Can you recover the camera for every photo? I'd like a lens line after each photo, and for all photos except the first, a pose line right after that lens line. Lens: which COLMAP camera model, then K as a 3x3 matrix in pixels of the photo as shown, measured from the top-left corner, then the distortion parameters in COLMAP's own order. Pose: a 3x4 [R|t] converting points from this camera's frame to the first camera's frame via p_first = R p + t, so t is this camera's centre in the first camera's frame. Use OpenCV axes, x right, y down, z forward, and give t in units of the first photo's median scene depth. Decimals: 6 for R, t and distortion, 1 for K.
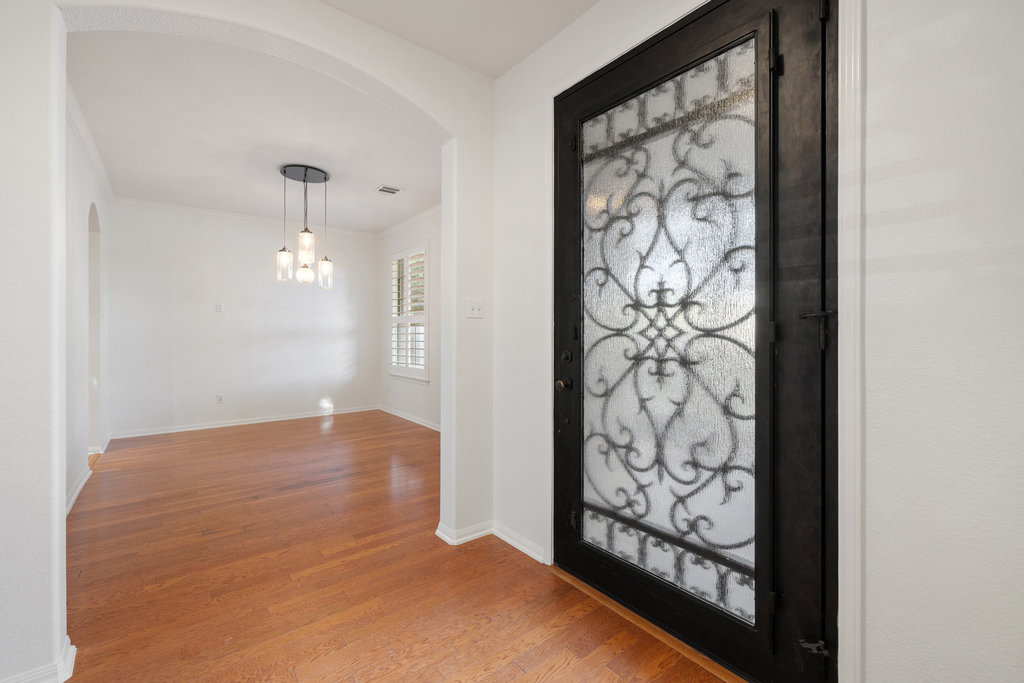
lens RADIAL K [[430.3, 0, 518.6], [0, 430.3, 339.4], [0, 0, 1]] dist [0.004031, -0.000523]
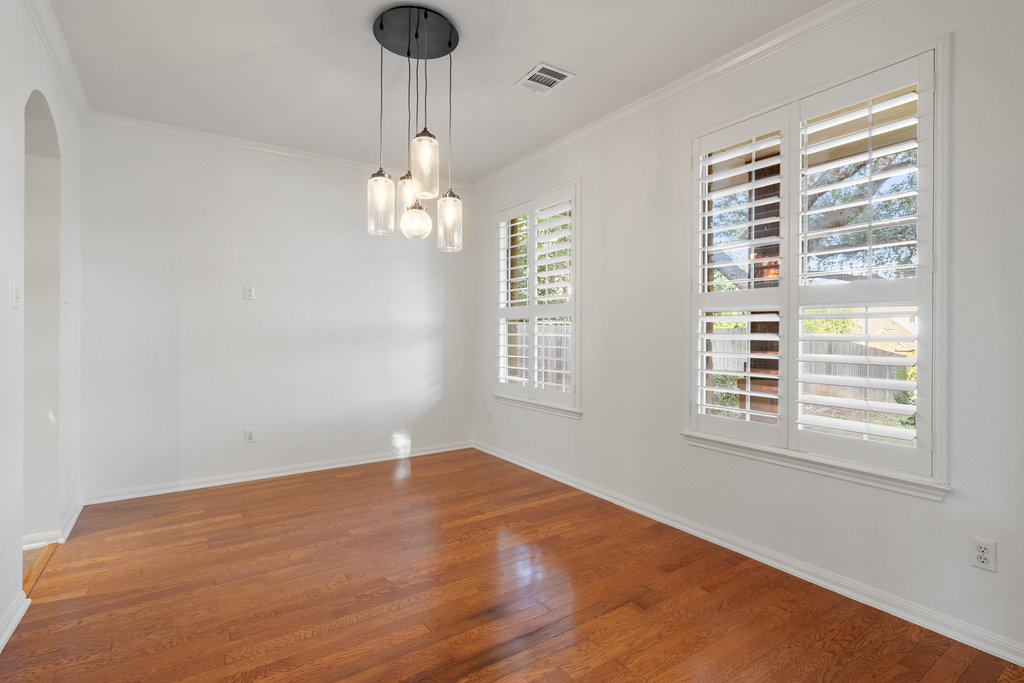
lens RADIAL K [[470.1, 0, 511.4], [0, 470.1, 341.2], [0, 0, 1]] dist [-0.002737, 0.000690]
pose [[0.997866, 0.003115, -0.065217, -0.263252], [-0.002786, 0.999983, 0.005129, -0.007243], [0.065231, -0.004937, 0.997858, 0.334932]]
